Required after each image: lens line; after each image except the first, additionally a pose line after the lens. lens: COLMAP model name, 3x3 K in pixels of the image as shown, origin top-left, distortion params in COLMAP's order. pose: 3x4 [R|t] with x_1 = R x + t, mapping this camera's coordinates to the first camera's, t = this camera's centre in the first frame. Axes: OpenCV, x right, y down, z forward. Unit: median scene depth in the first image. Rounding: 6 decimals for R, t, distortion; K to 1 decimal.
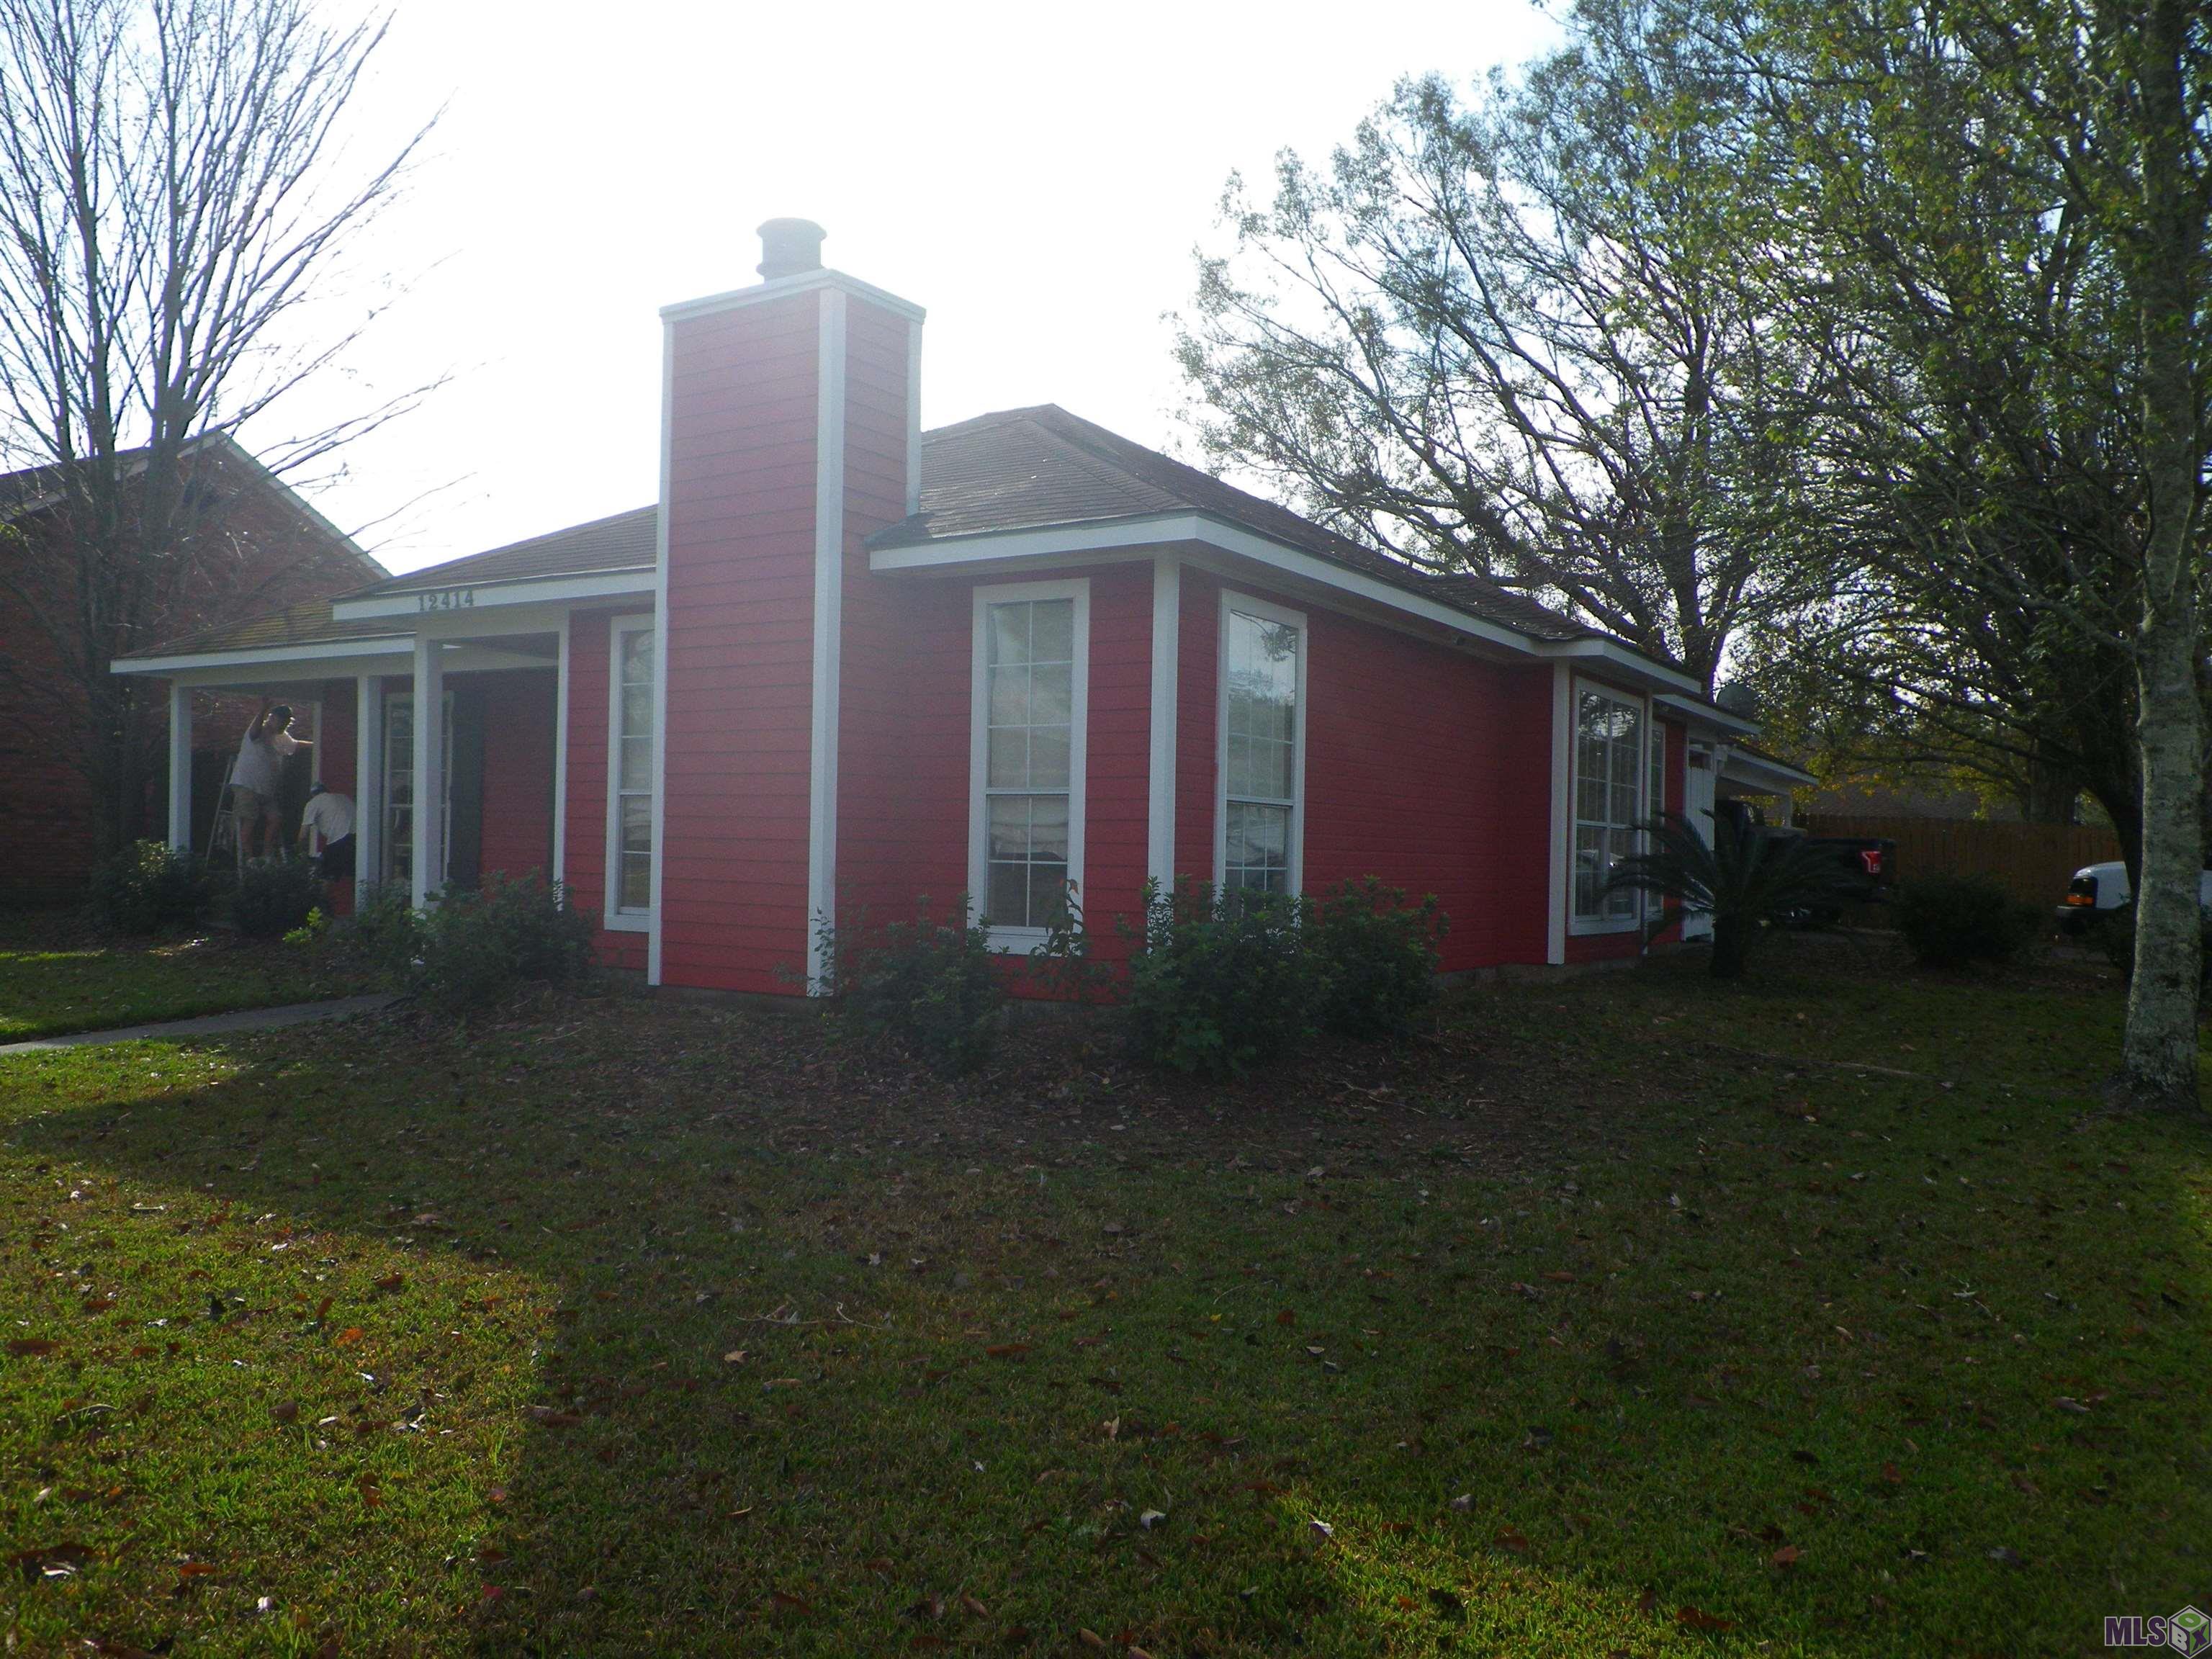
lens RADIAL K [[1672.9, 0, 1104.3], [0, 1672.9, 833.6], [0, 0, 1]] dist [-0.002519, 0.006840]
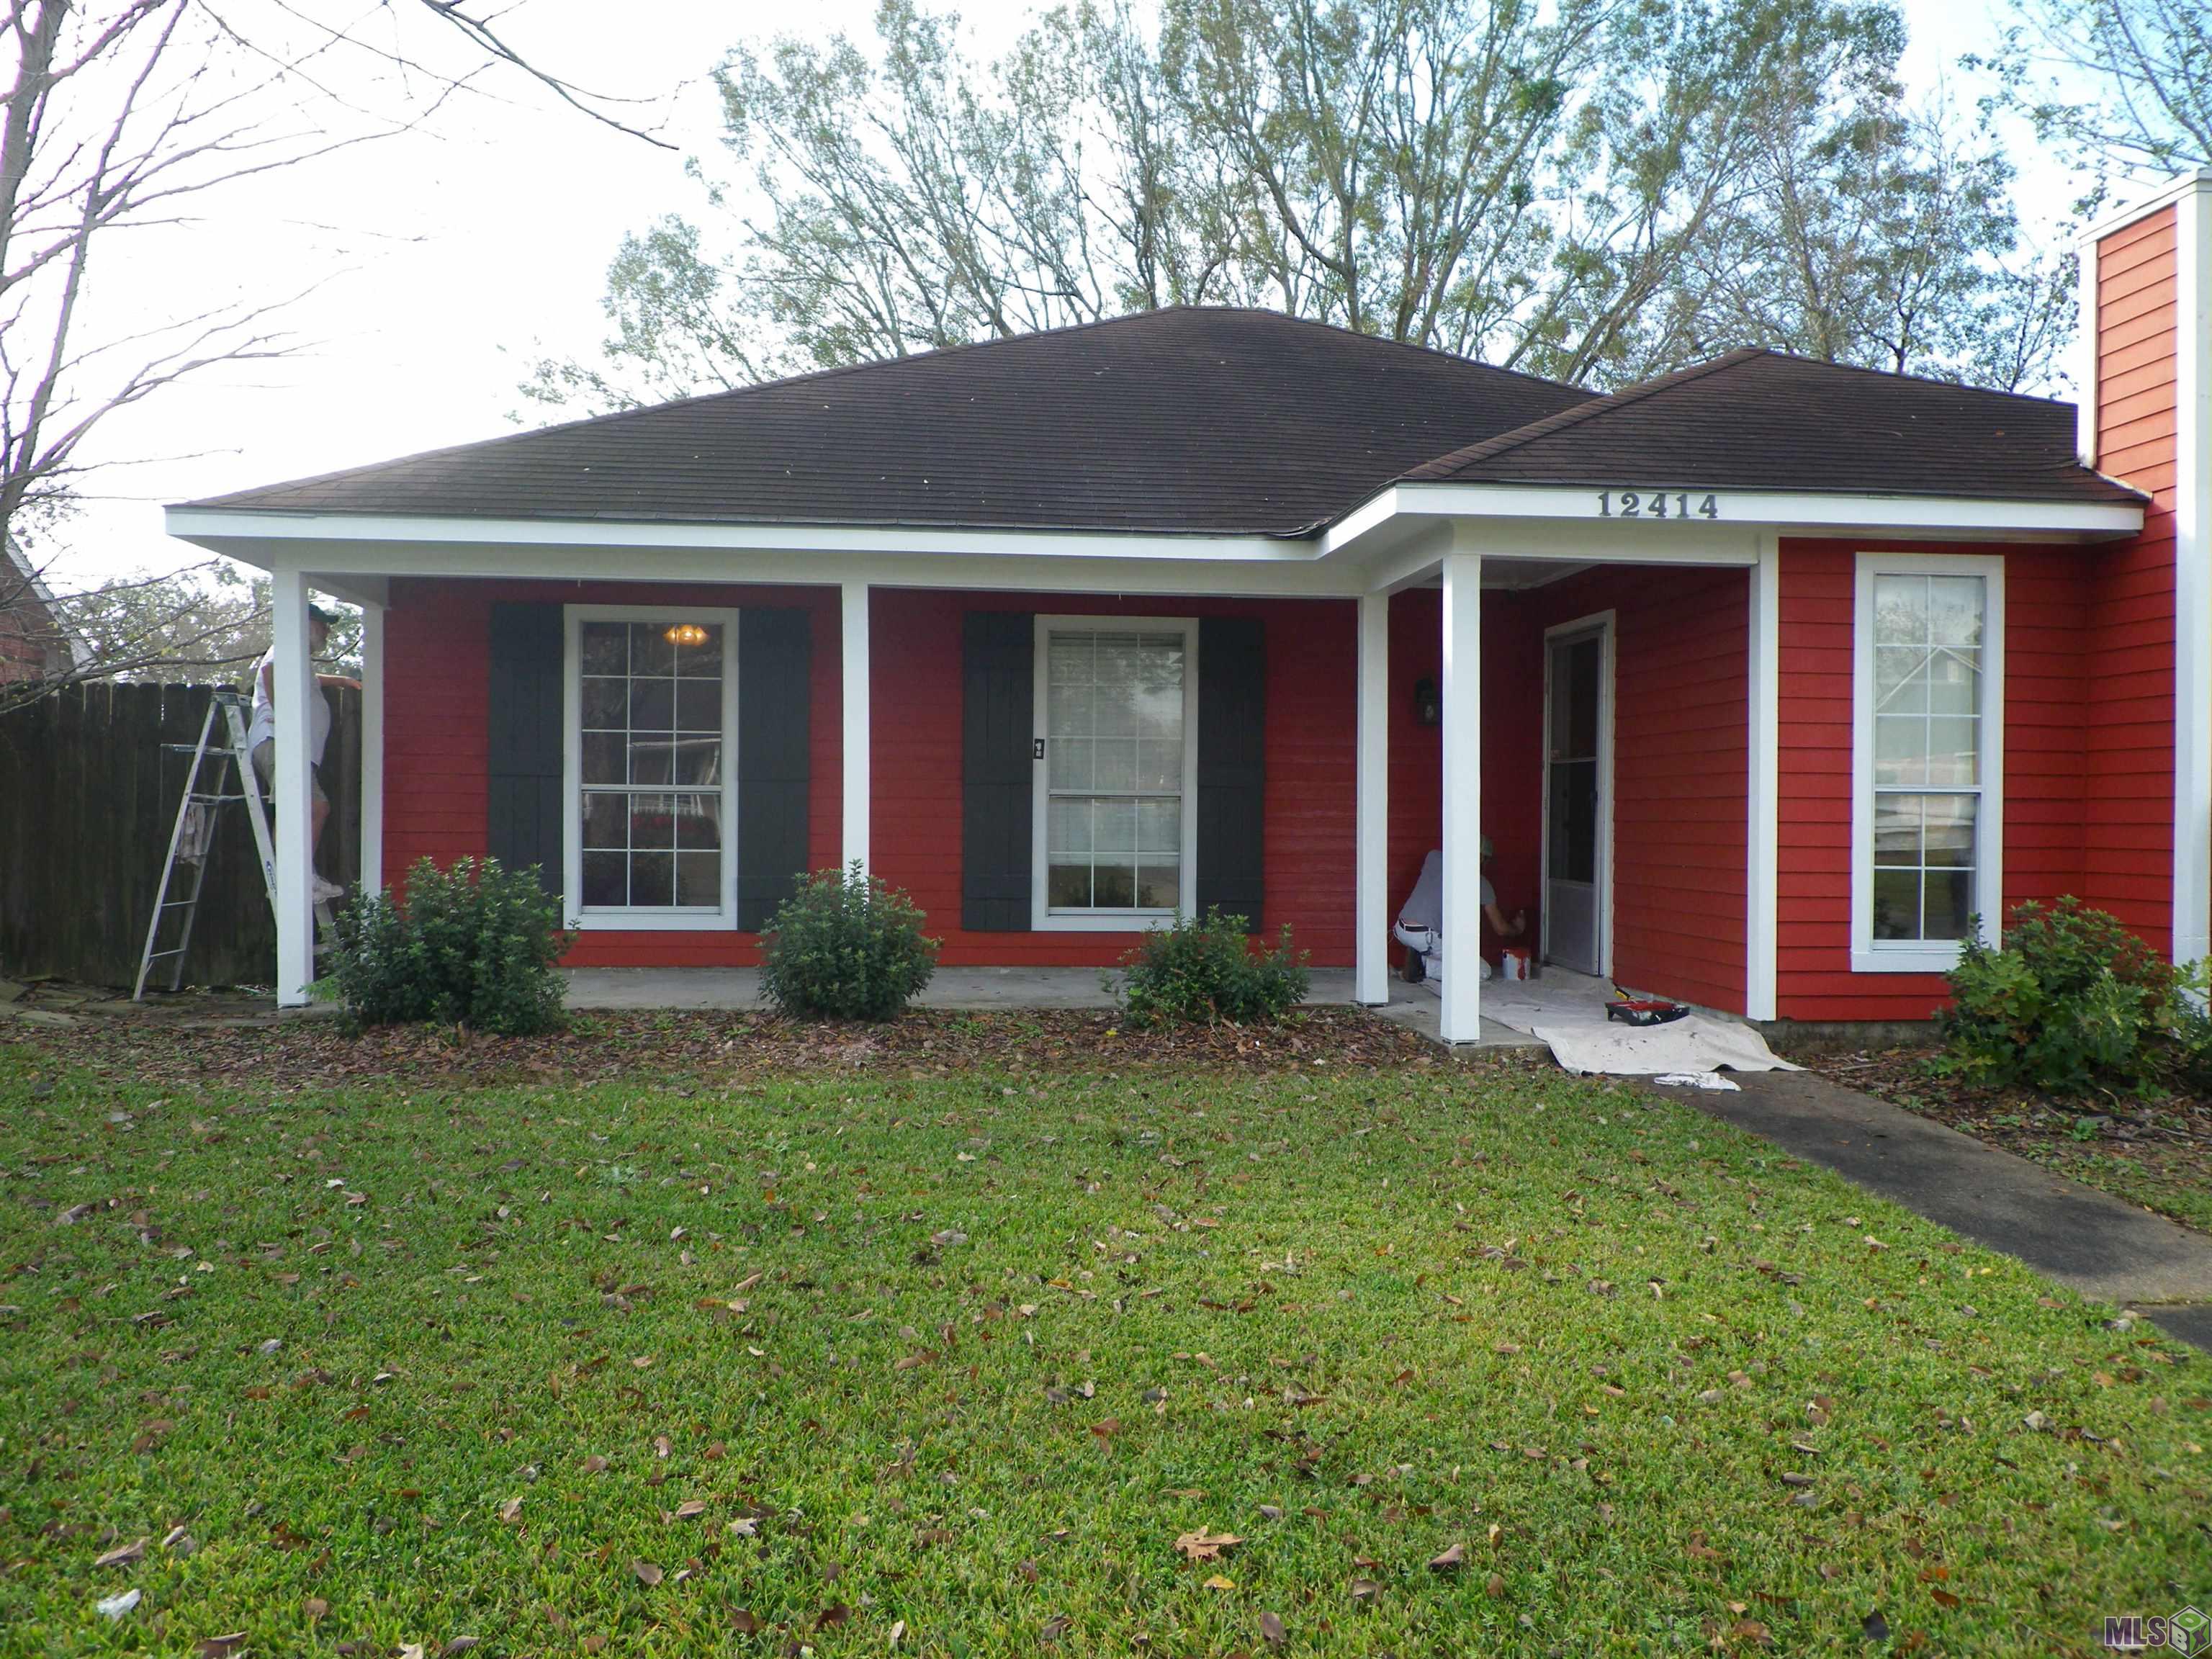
lens RADIAL K [[1672.9, 0, 1108.7], [0, 1672.9, 832.5], [0, 0, 1]] dist [-0.002519, 0.006840]
pose [[0.791426, -0.007997, 0.611213, -0.955500], [-0.002443, 0.999865, 0.016245, -0.015525], [-0.611260, -0.014350, 0.791299, 0.572530]]
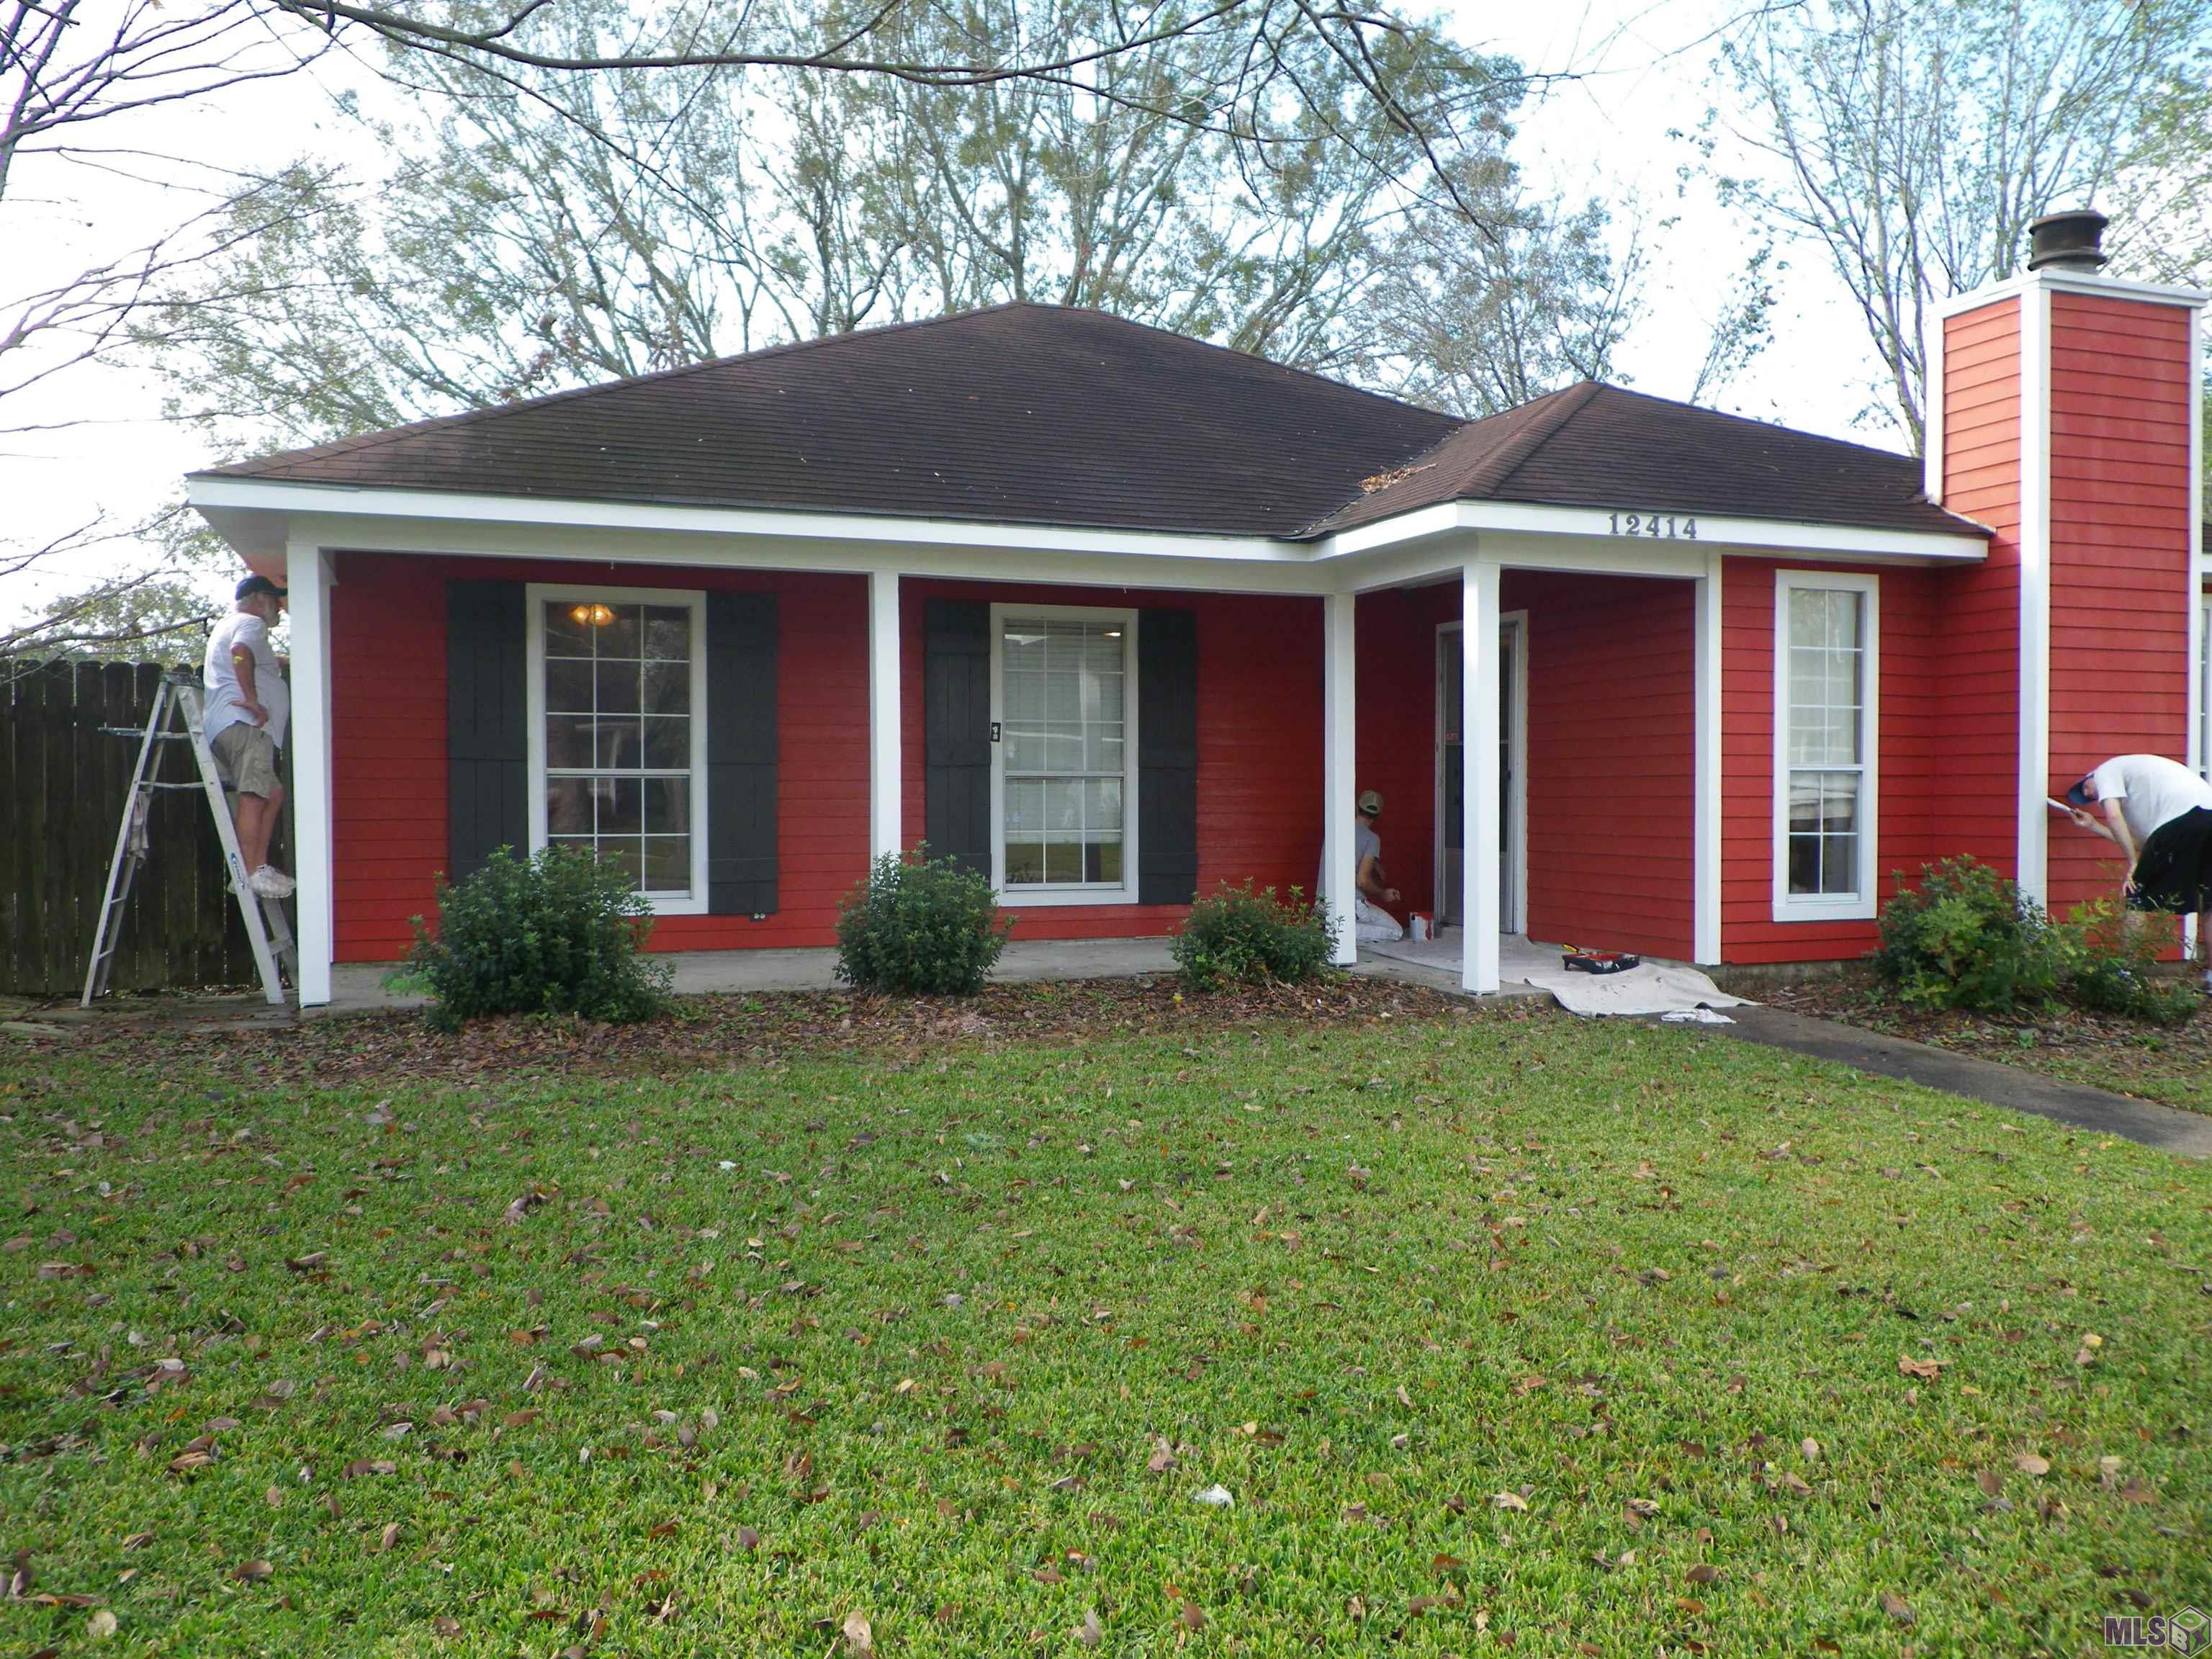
lens RADIAL K [[1672.9, 0, 1086.4], [0, 1672.9, 823.5], [0, 0, 1]] dist [-0.002519, 0.006840]
pose [[0.611737, -0.023544, 0.790711, -1.151832], [0.004608, 0.999646, 0.026200, -0.018946], [-0.791048, -0.012384, 0.611629, 0.697900]]
